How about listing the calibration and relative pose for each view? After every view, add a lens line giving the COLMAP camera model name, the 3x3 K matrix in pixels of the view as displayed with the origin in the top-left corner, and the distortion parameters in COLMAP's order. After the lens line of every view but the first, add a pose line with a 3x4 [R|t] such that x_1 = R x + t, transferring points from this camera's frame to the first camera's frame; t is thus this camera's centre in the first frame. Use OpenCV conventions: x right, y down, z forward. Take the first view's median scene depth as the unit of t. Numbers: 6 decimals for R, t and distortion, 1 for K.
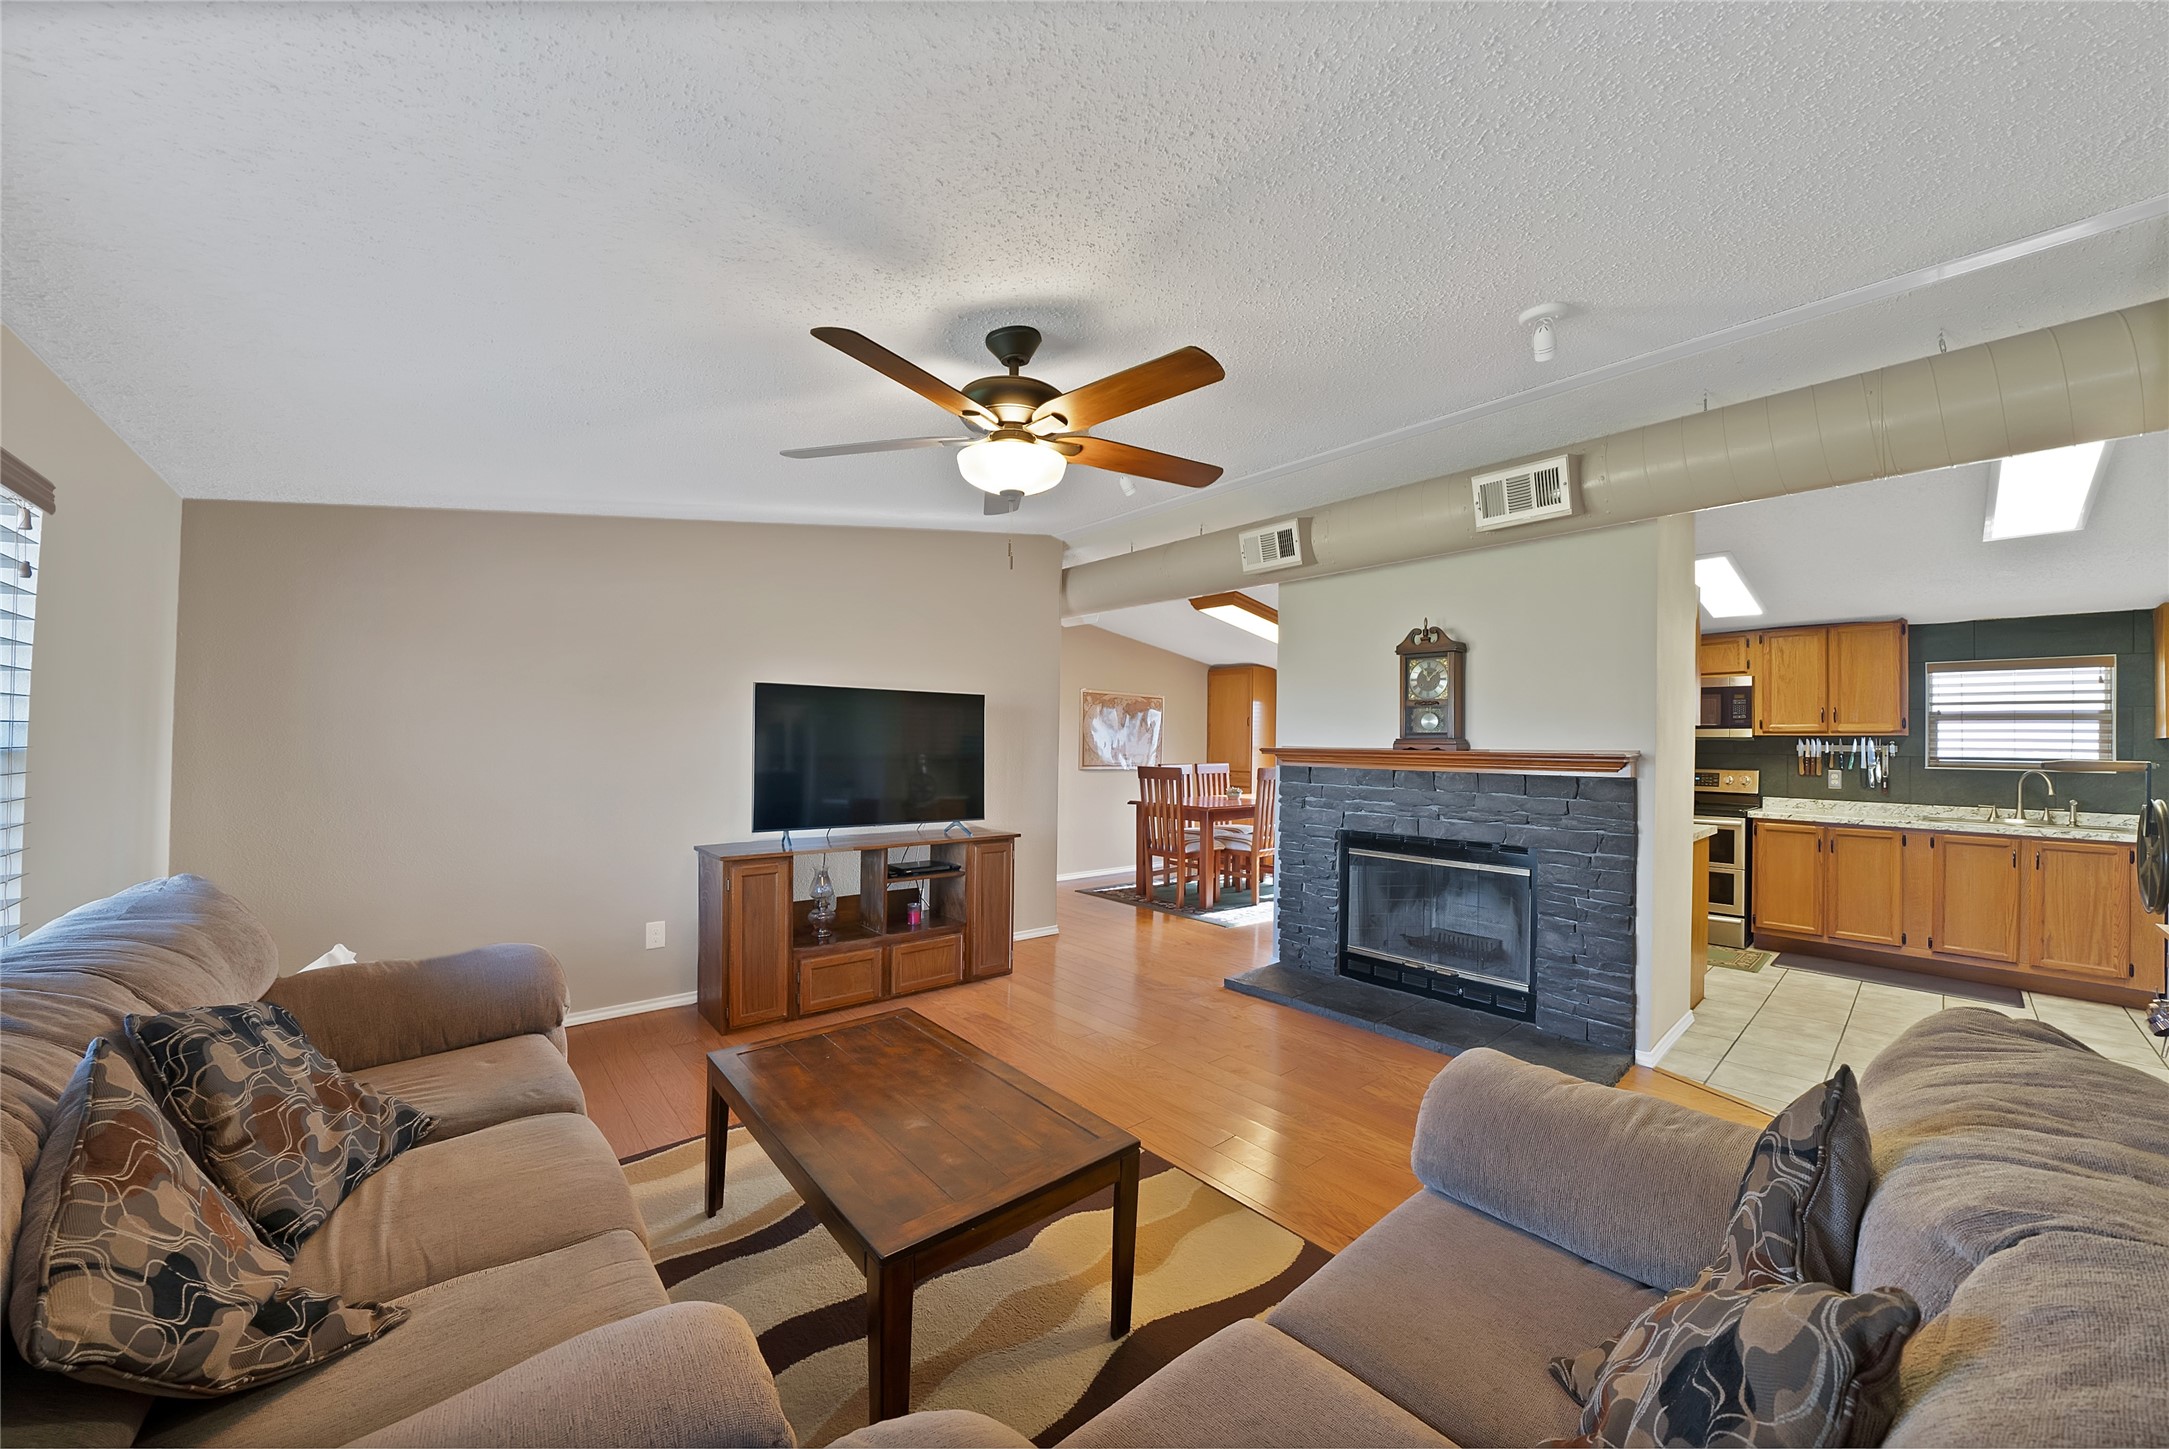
lens RADIAL K [[767.1, 0, 1084.1], [0, 767.1, 734.2], [0, 0, 1]] dist [-0.030258, 0.003437]
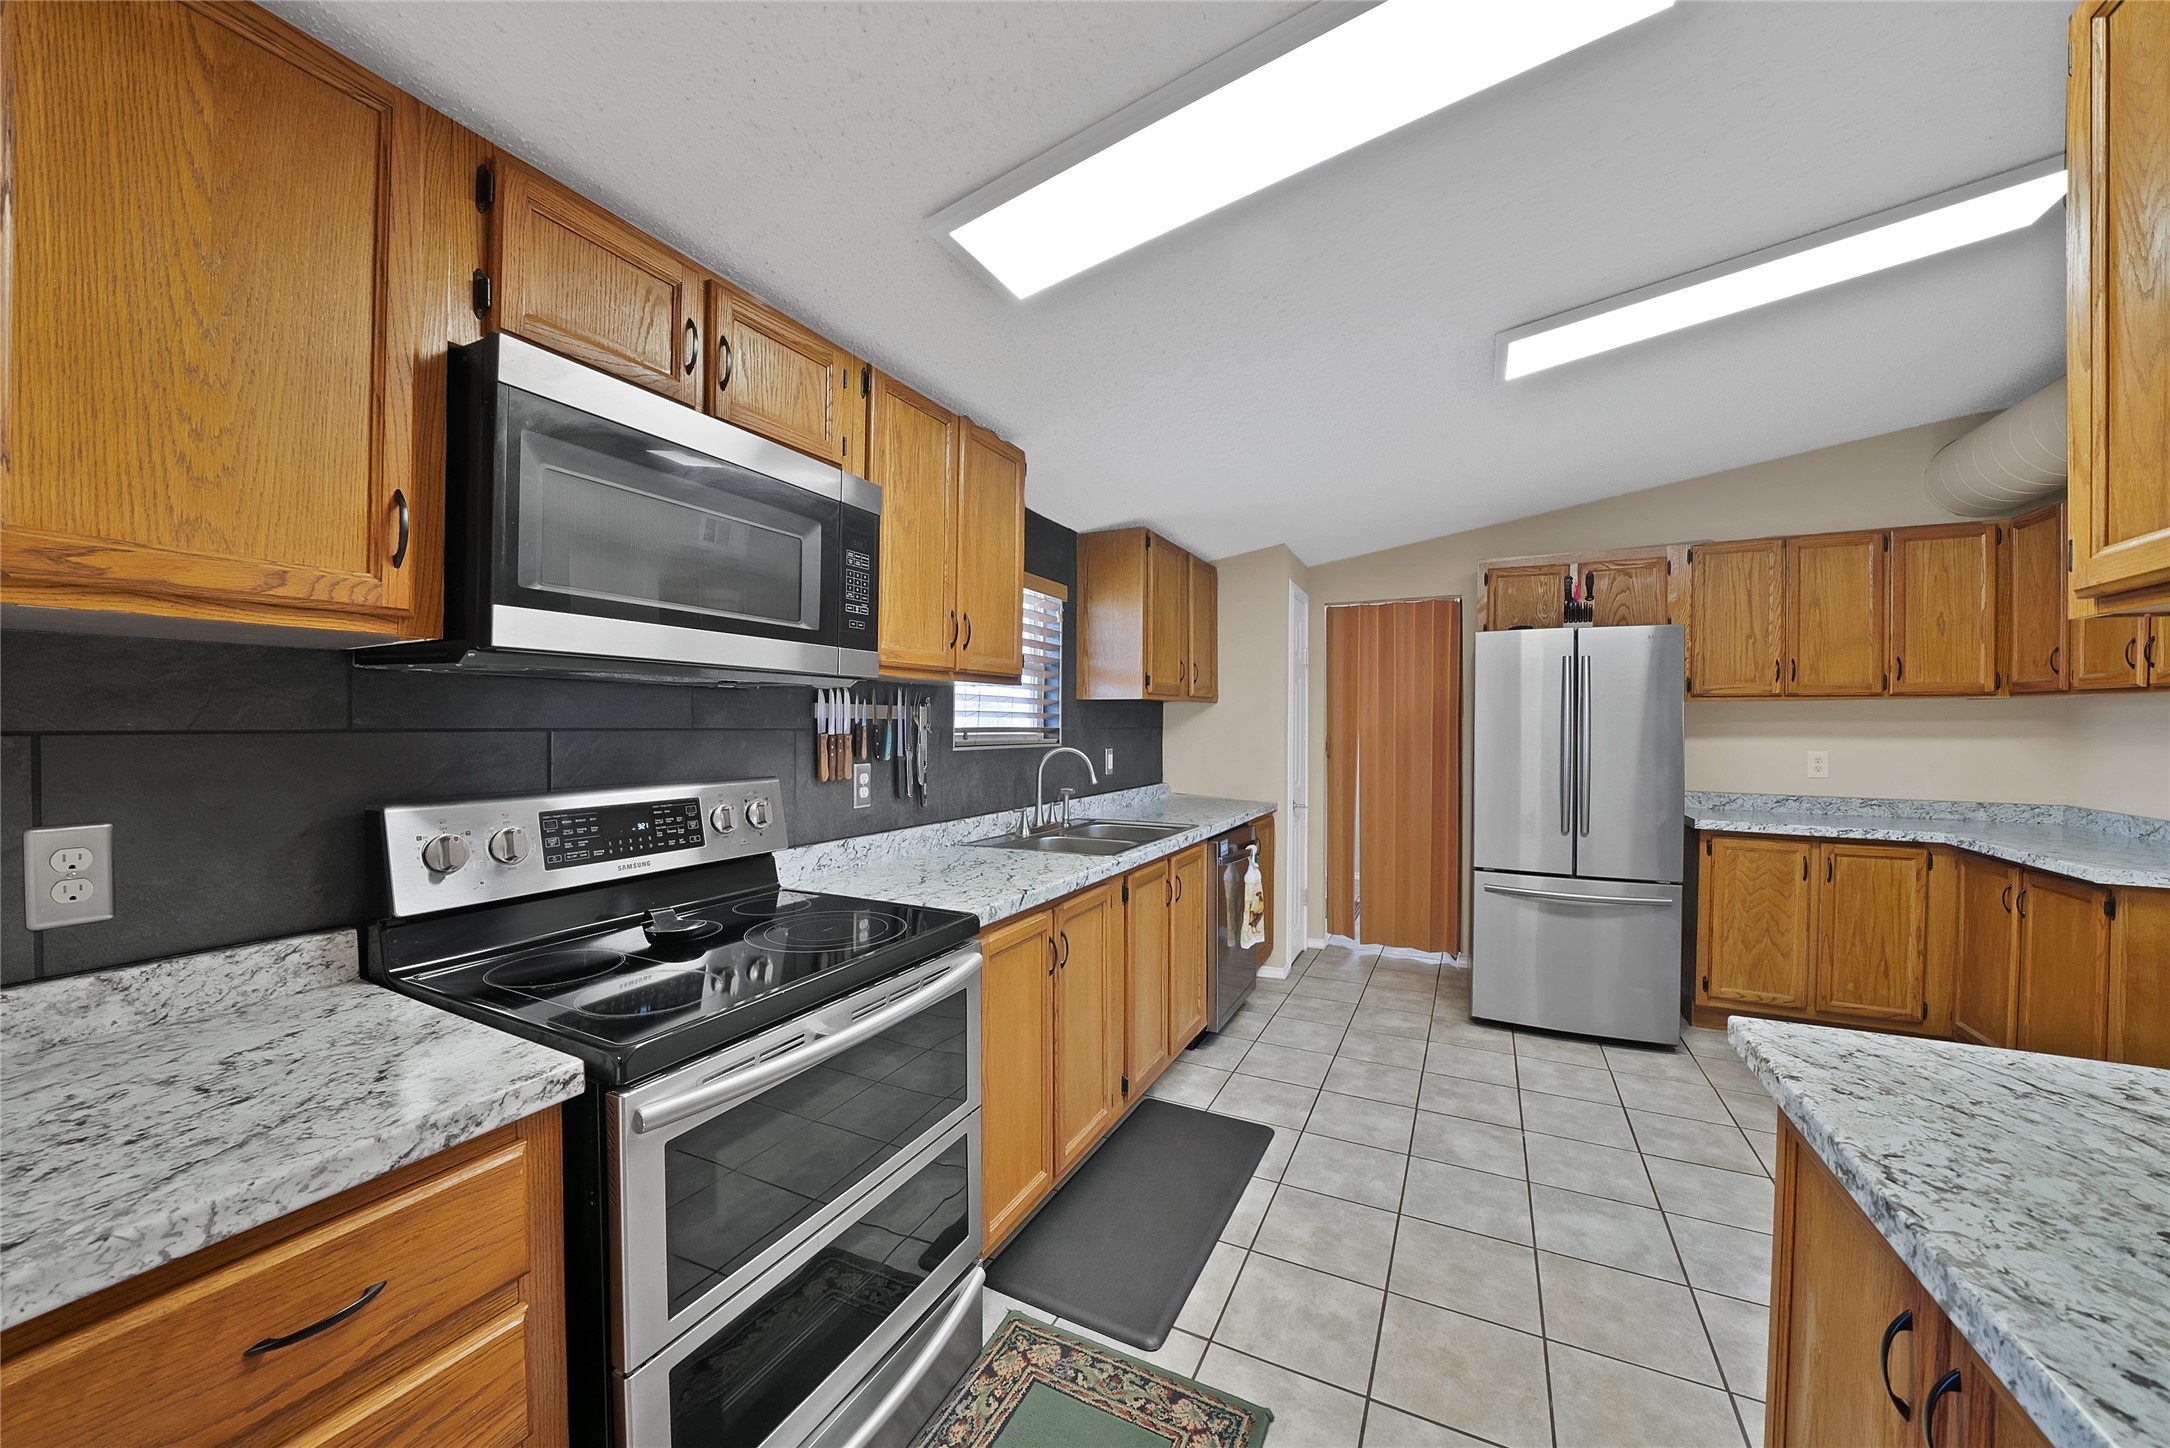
lens RADIAL K [[773.6, 0, 1117.7], [0, 773.6, 729.2], [0, 0, 1]] dist [-0.023798, 0.001316]
pose [[-0.408413, -0.021689, 0.912539, 0.675058], [-0.018520, 0.999709, 0.015472, 0.023701], [-0.912609, -0.010582, -0.408696, 1.283506]]
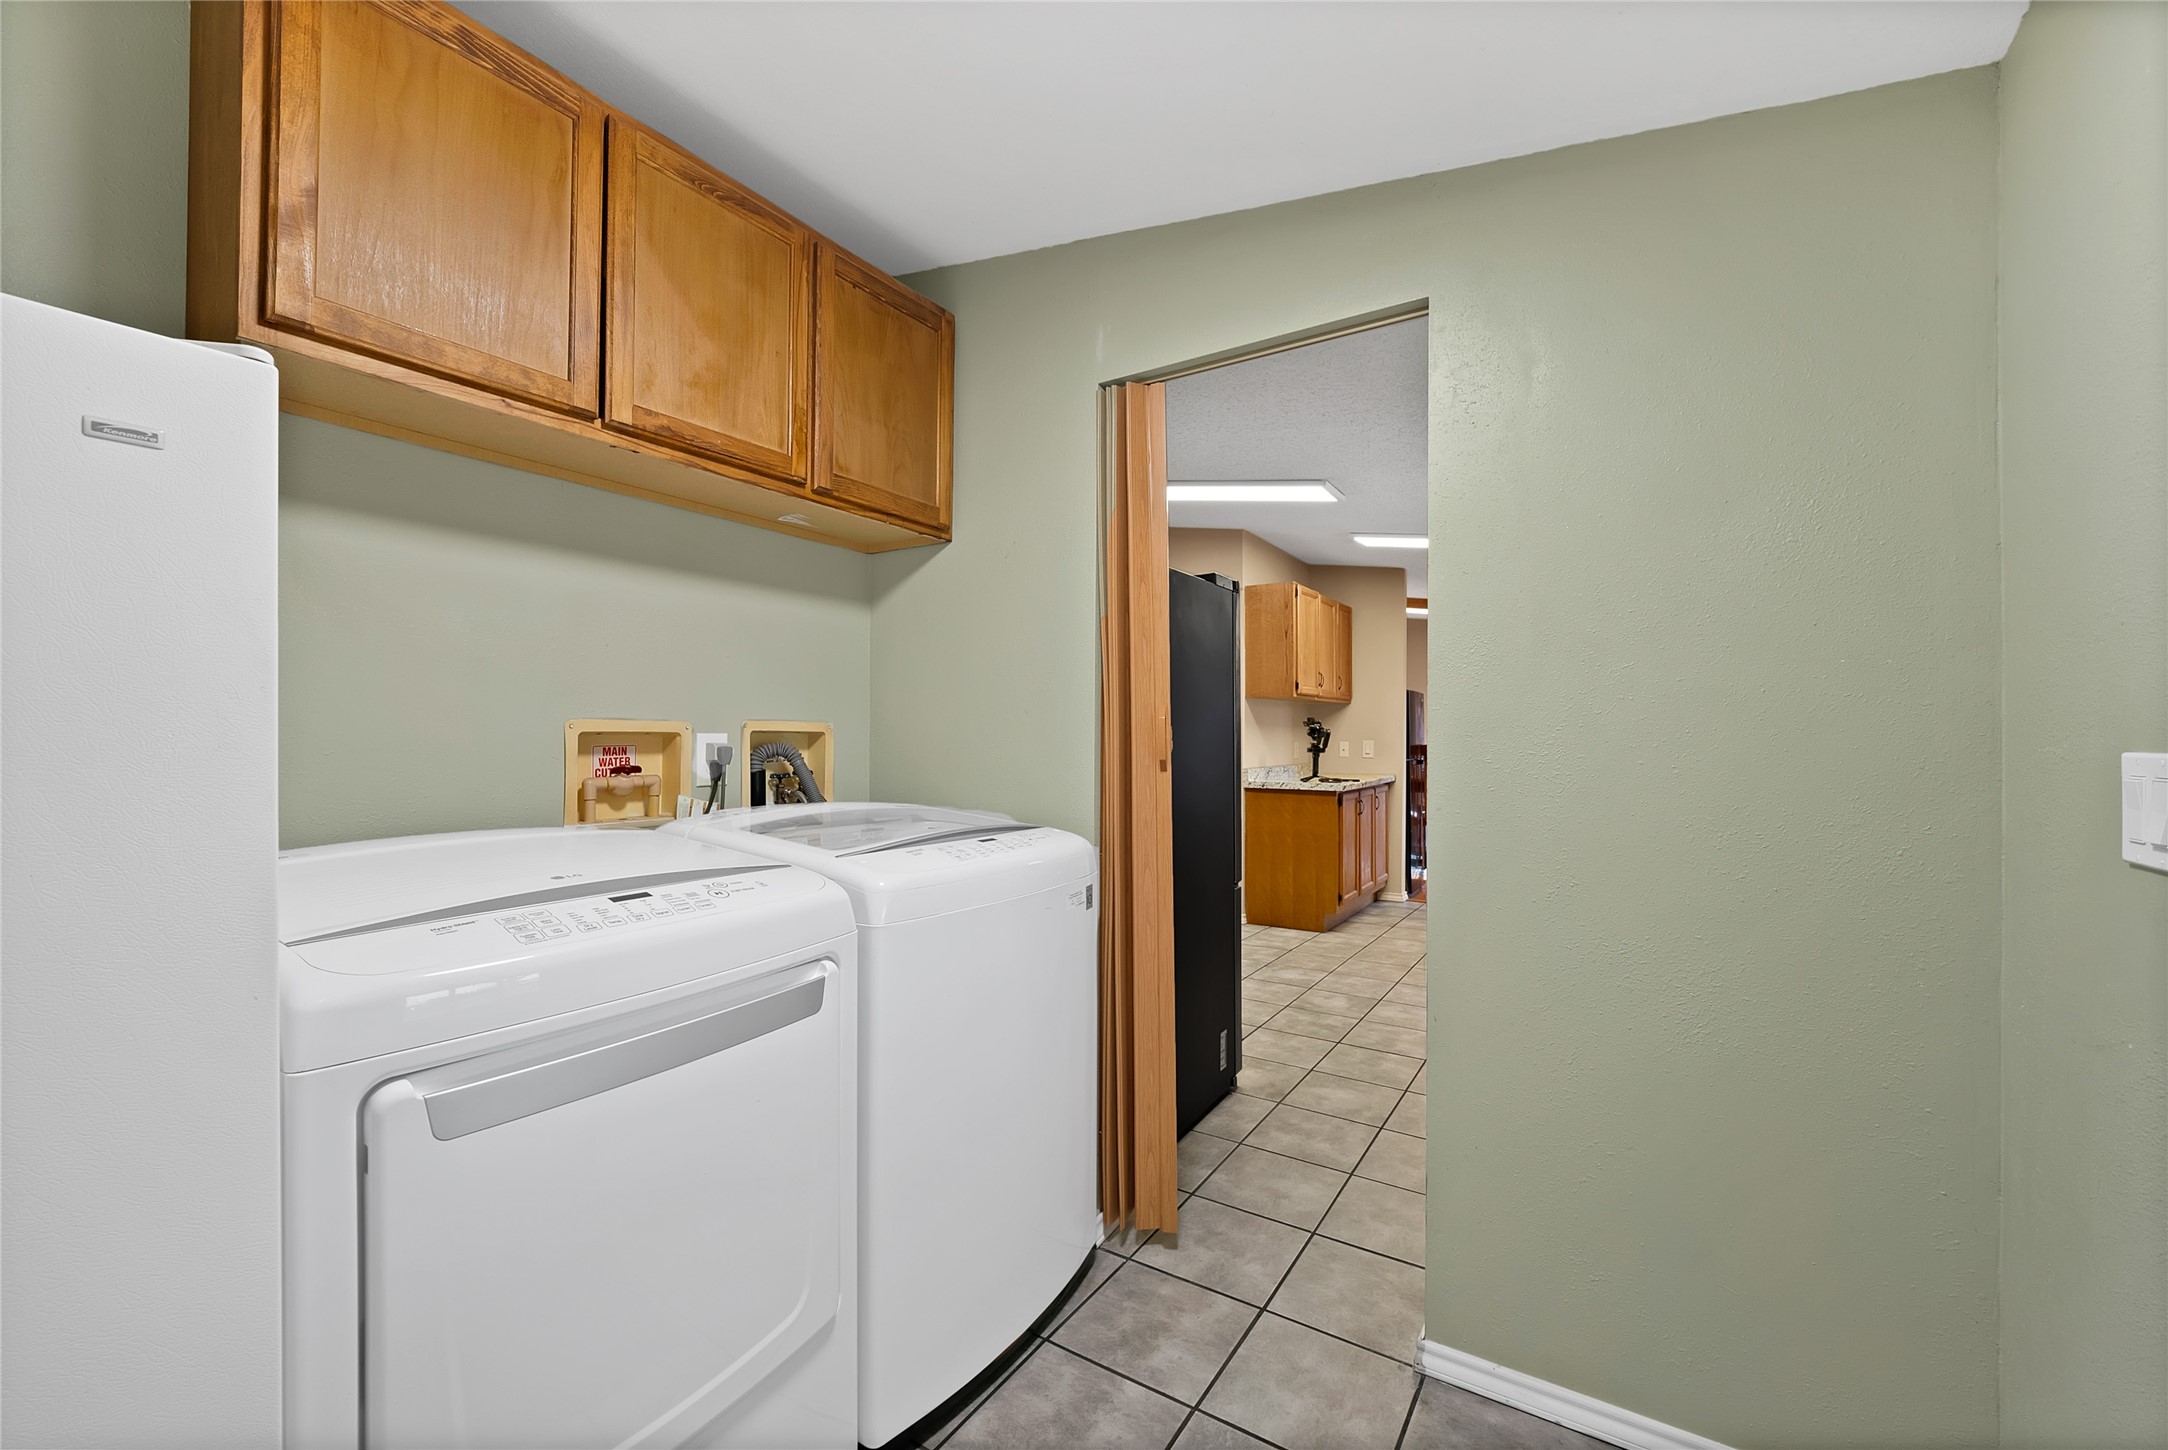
lens RADIAL K [[881.3, 0, 1084.0], [0, 881.3, 725.0], [0, 0, 1]] dist [-0.000419, -0.000028]
pose [[0.284102, -0.022910, -0.958520, 1.945416], [0.004675, 0.999736, -0.022509, 0.061333], [0.958783, 0.001914, 0.284134, 0.259307]]
